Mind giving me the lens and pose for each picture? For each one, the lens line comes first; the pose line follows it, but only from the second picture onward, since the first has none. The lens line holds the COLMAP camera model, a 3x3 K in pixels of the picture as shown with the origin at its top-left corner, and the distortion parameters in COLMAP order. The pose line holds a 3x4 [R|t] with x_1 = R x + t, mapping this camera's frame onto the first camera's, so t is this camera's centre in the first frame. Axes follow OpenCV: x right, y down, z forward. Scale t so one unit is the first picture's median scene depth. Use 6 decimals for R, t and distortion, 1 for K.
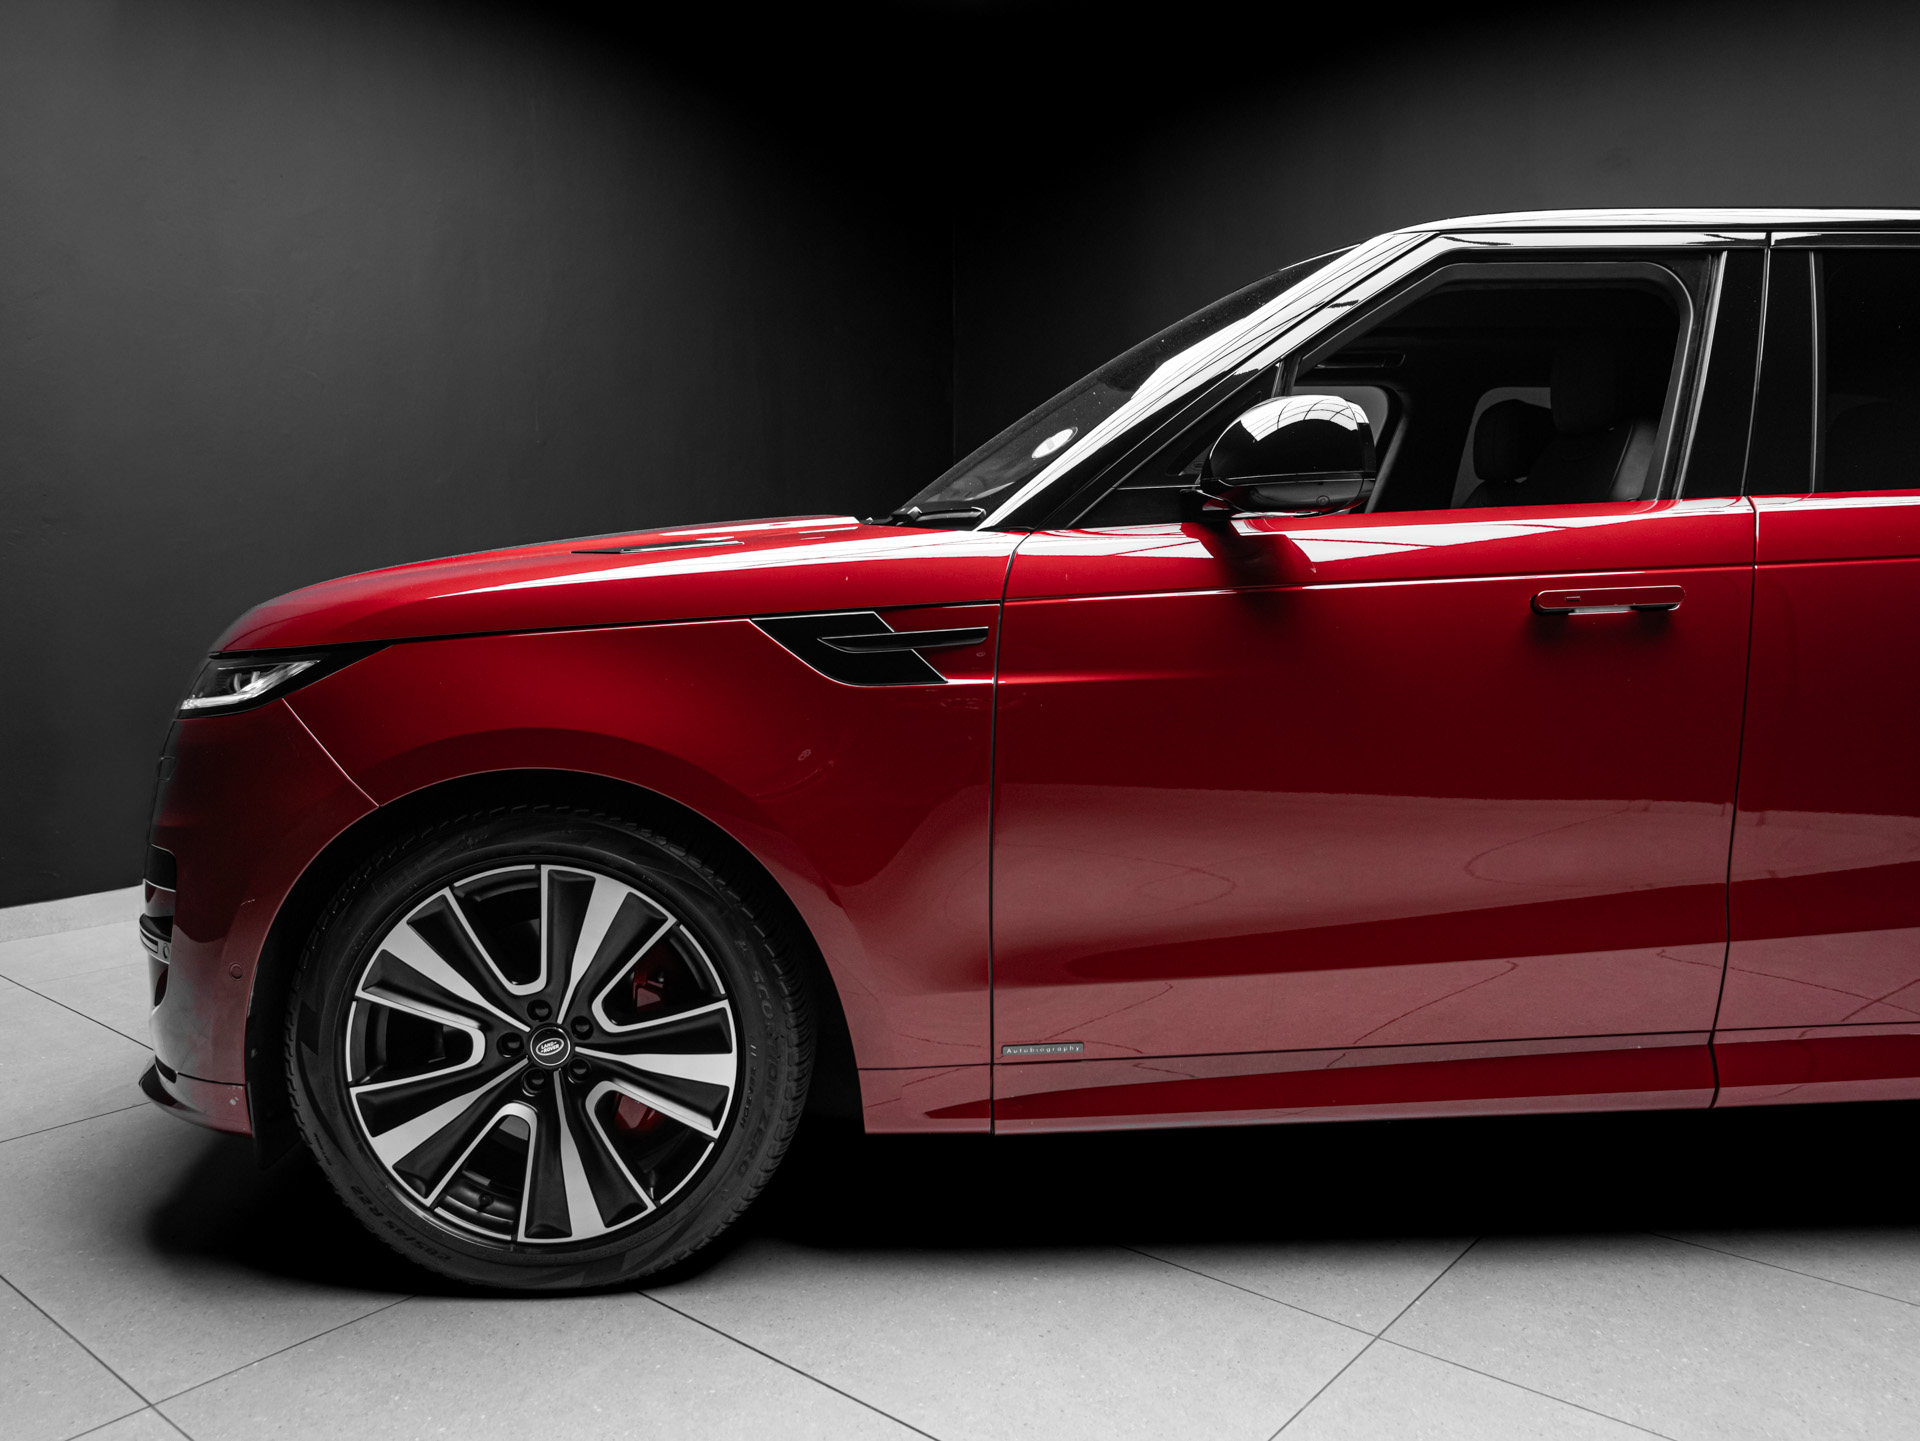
lens RADIAL K [[1446.8, 0, 960.0], [0, 1446.8, 720.5], [0, 0, 1]] dist [-0.025029, 0.059521]
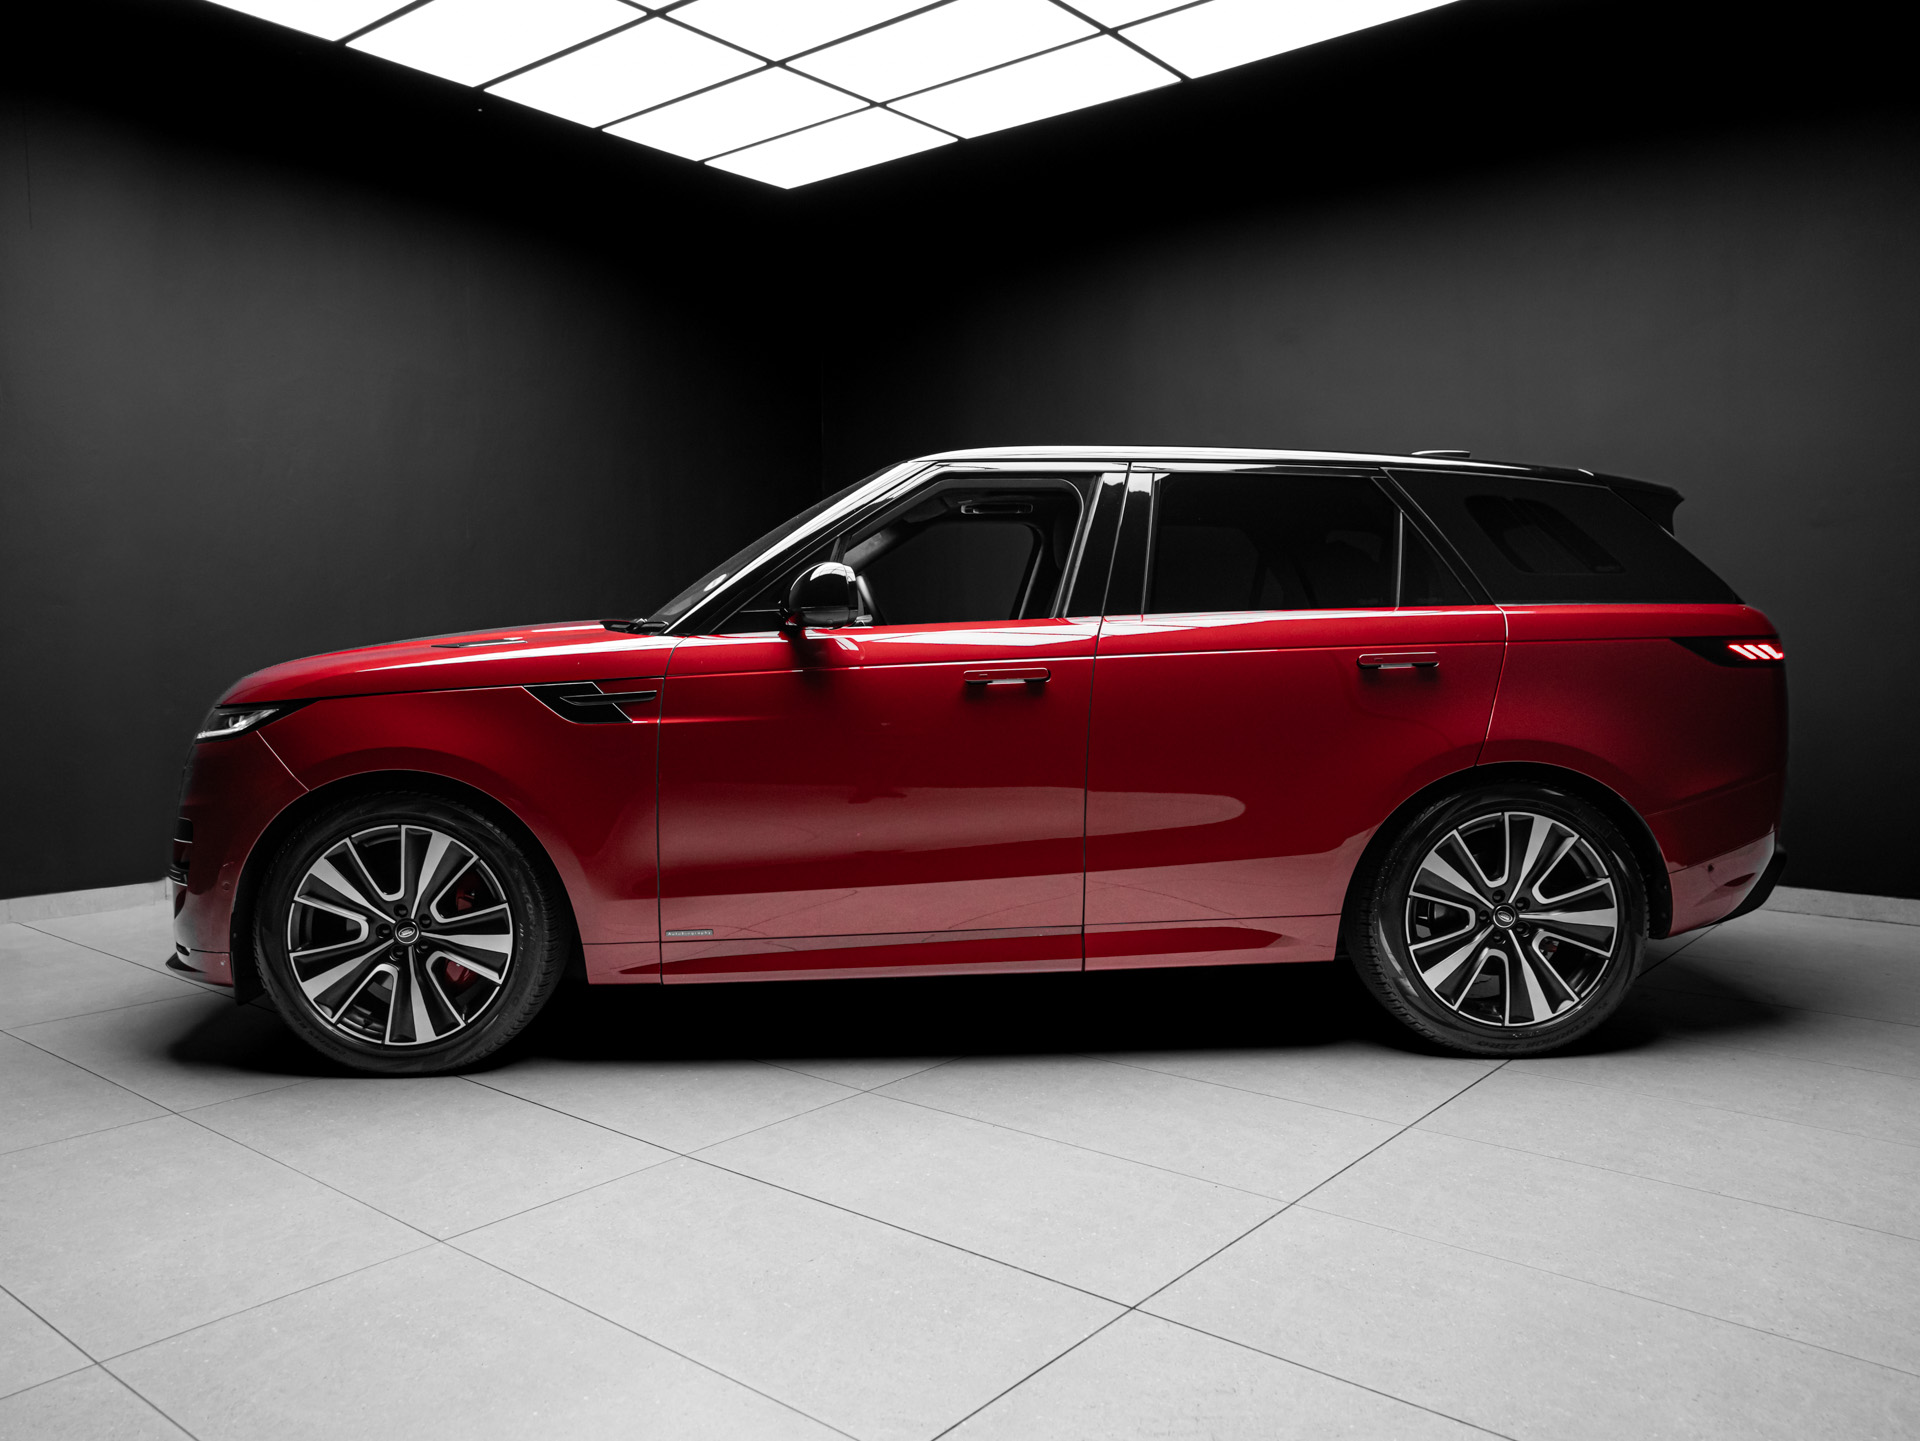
lens RADIAL K [[1440.9, 0, 962.3], [0, 1440.9, 718.5], [0, 0, 1]] dist [-0.025170, 0.058355]
pose [[0.999990, 0.001865, 0.004149, 0.377481], [-0.001676, 0.998984, -0.045041, 0.046822], [-0.004229, 0.045033, 0.998977, -0.741766]]
